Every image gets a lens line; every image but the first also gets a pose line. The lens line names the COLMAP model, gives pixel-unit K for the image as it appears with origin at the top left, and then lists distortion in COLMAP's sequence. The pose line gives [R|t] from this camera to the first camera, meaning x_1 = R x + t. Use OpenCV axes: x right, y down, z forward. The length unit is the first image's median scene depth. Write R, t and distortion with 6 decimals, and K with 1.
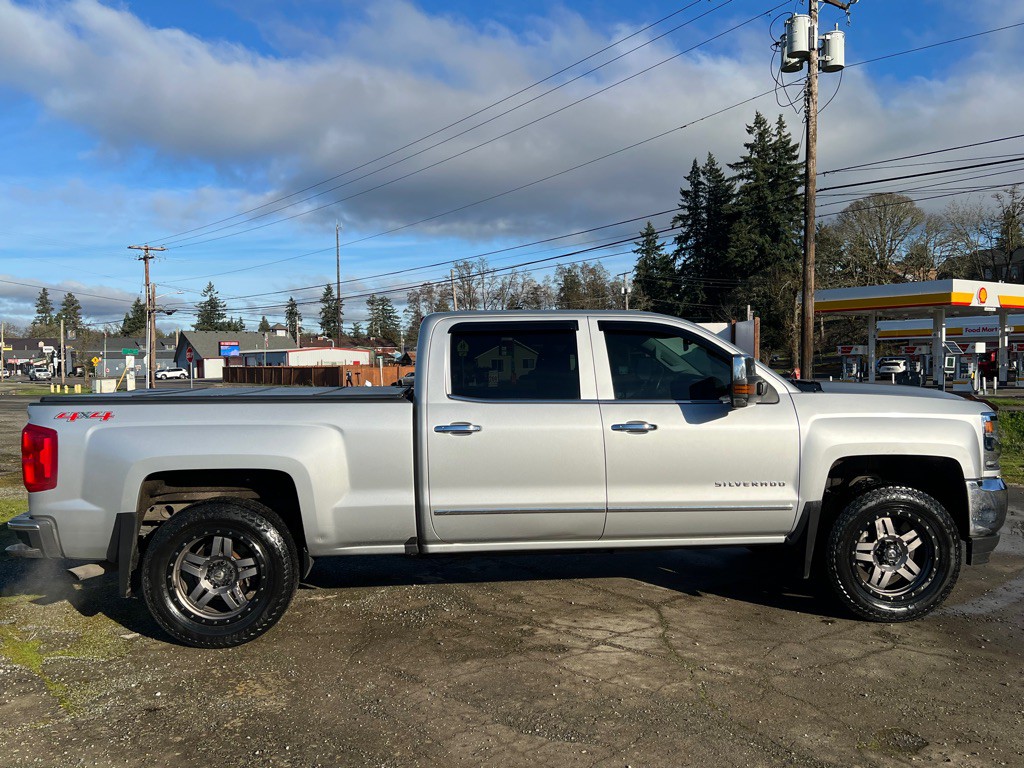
lens RADIAL K [[882.5, 0, 513.2], [0, 882.5, 381.6], [0, 0, 1]] dist [0.092011, -0.151800]
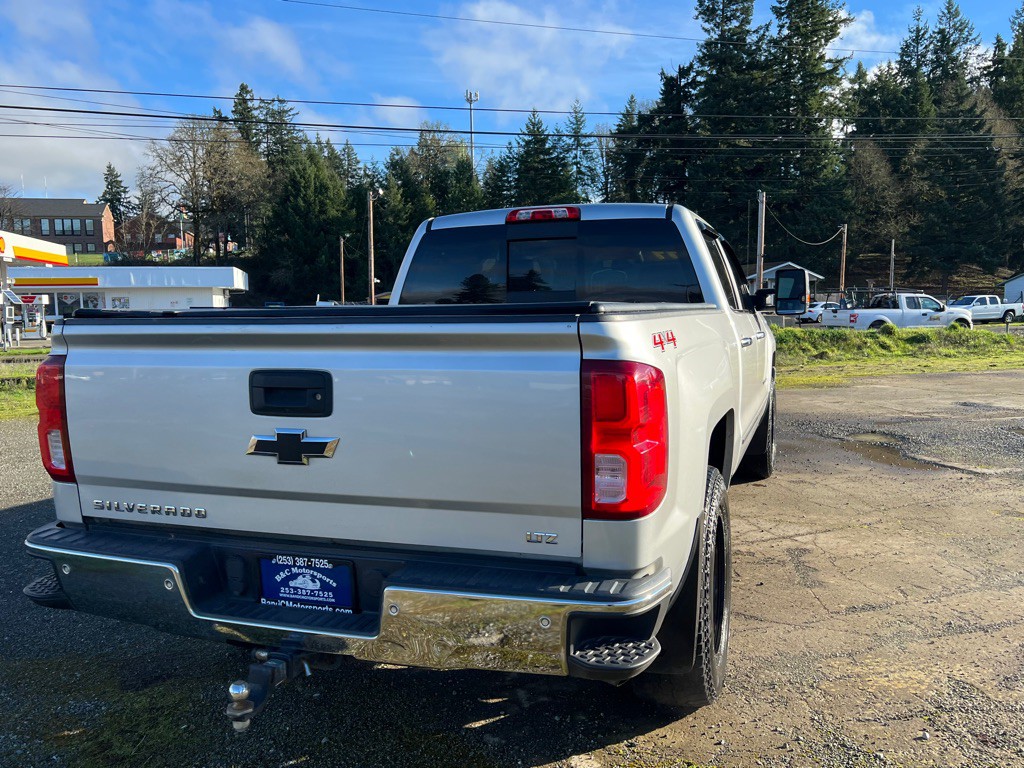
lens RADIAL K [[840.3, 0, 529.4], [0, 840.3, 387.9], [0, 0, 1]] dist [0.045117, -0.043938]
pose [[0.395634, -0.085482, 0.914422, -0.671553], [0.030628, 0.996333, 0.079888, 0.018878], [-0.917898, -0.003599, 0.396801, 0.639075]]
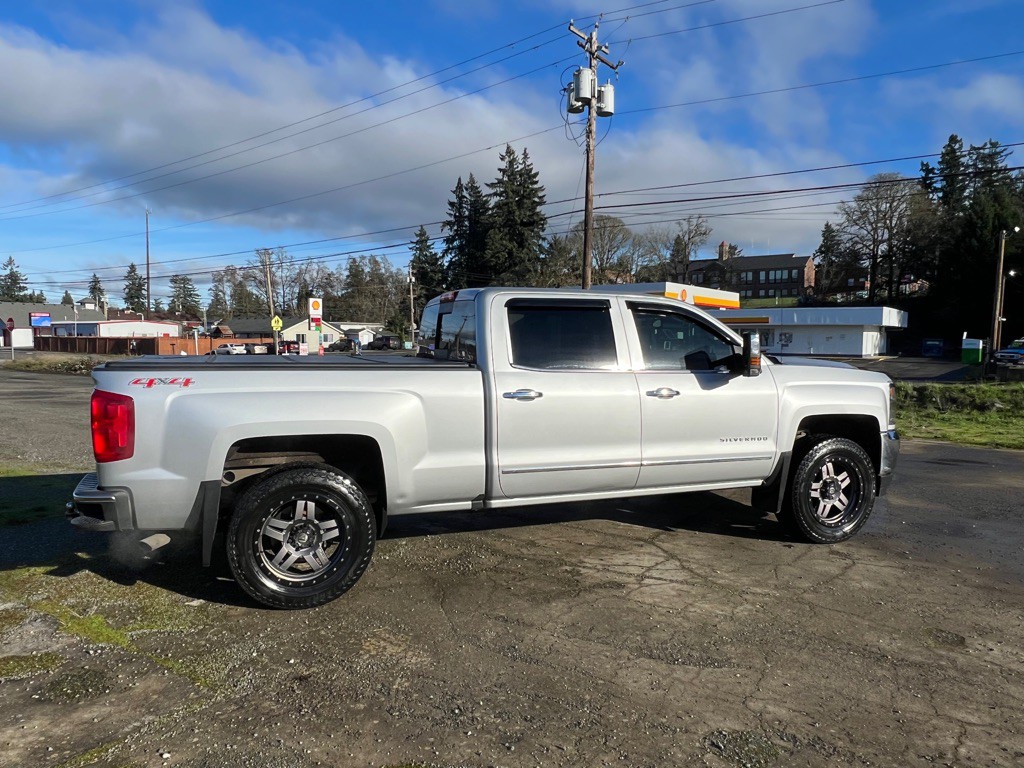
lens RADIAL K [[716.6, 0, 508.6], [0, 716.6, 384.8], [0, 0, 1]] dist [0.004611, -0.005593]
pose [[0.960052, 0.001359, 0.279818, -0.243450], [-0.012954, 0.999132, 0.039590, 0.004243], [-0.279521, -0.041633, 0.959237, 0.111898]]
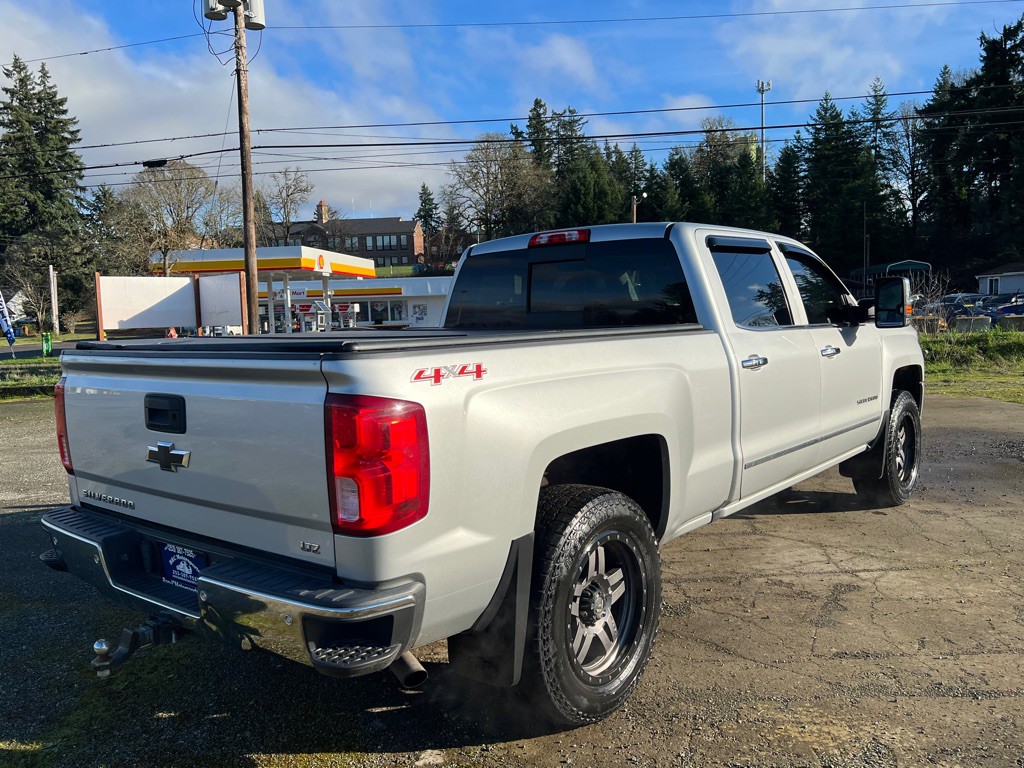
lens RADIAL K [[842.2, 0, 511.1], [0, 842.2, 385.8], [0, 0, 1]] dist [0.050063, -0.055432]
pose [[0.692381, -0.073469, 0.717782, -0.586608], [0.039139, 0.997162, 0.064312, 0.011237], [-0.720470, -0.016436, 0.693292, 0.453188]]
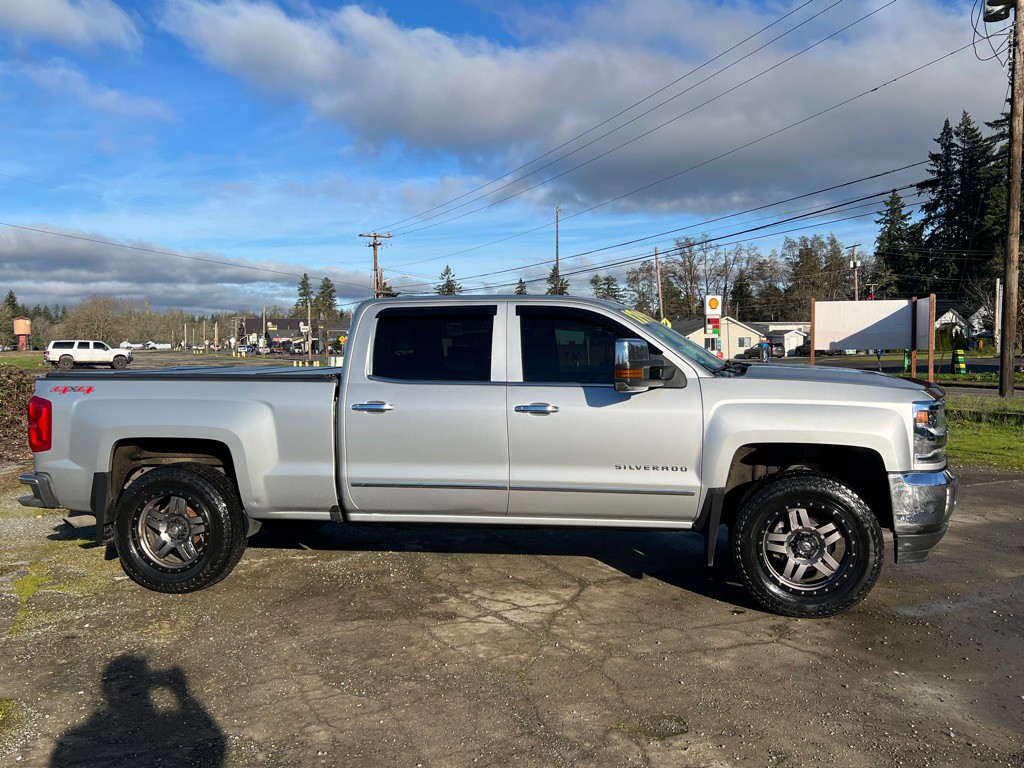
lens RADIAL K [[881.7, 0, 521.3], [0, 881.7, 371.0], [0, 0, 1]] dist [0.063852, -0.068584]
pose [[0.968437, 0.010370, -0.249043, 0.281721], [-0.007353, 0.999888, 0.013044, -0.004327], [0.249151, -0.010801, 0.968405, 0.002066]]
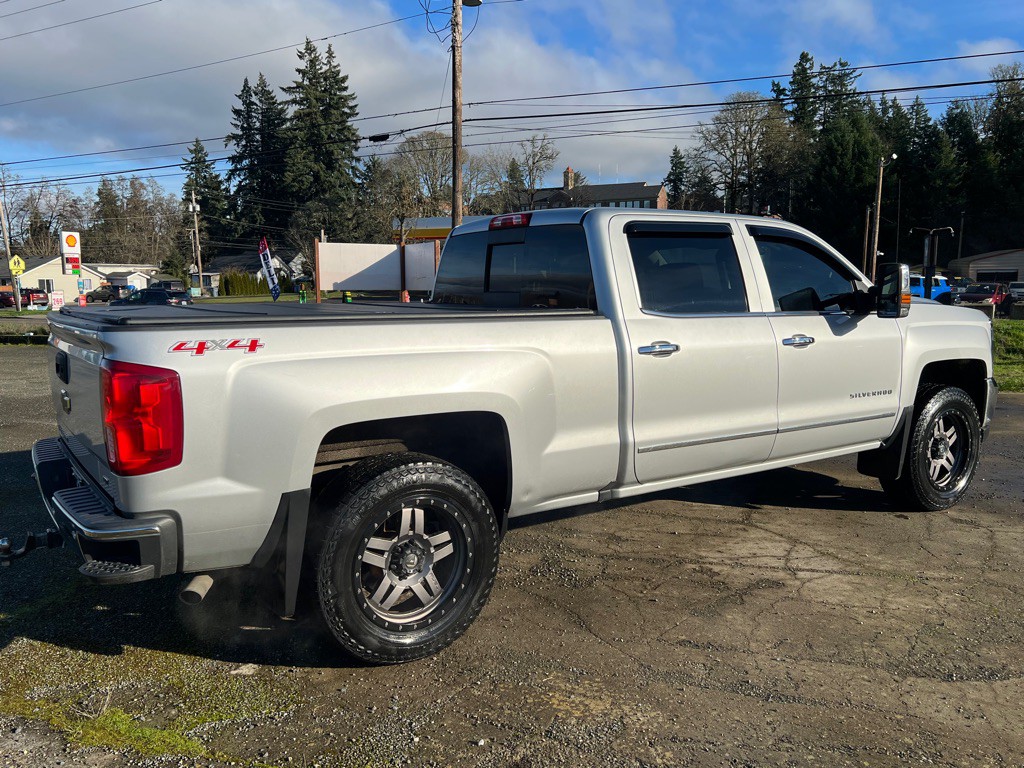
lens RADIAL K [[842.2, 0, 511.1], [0, 842.2, 385.8], [0, 0, 1]] dist [0.050063, -0.055432]
pose [[0.870501, -0.053545, 0.489245, -0.427043], [0.006574, 0.995241, 0.097226, 0.007305], [-0.492123, -0.081419, 0.866710, 0.277239]]
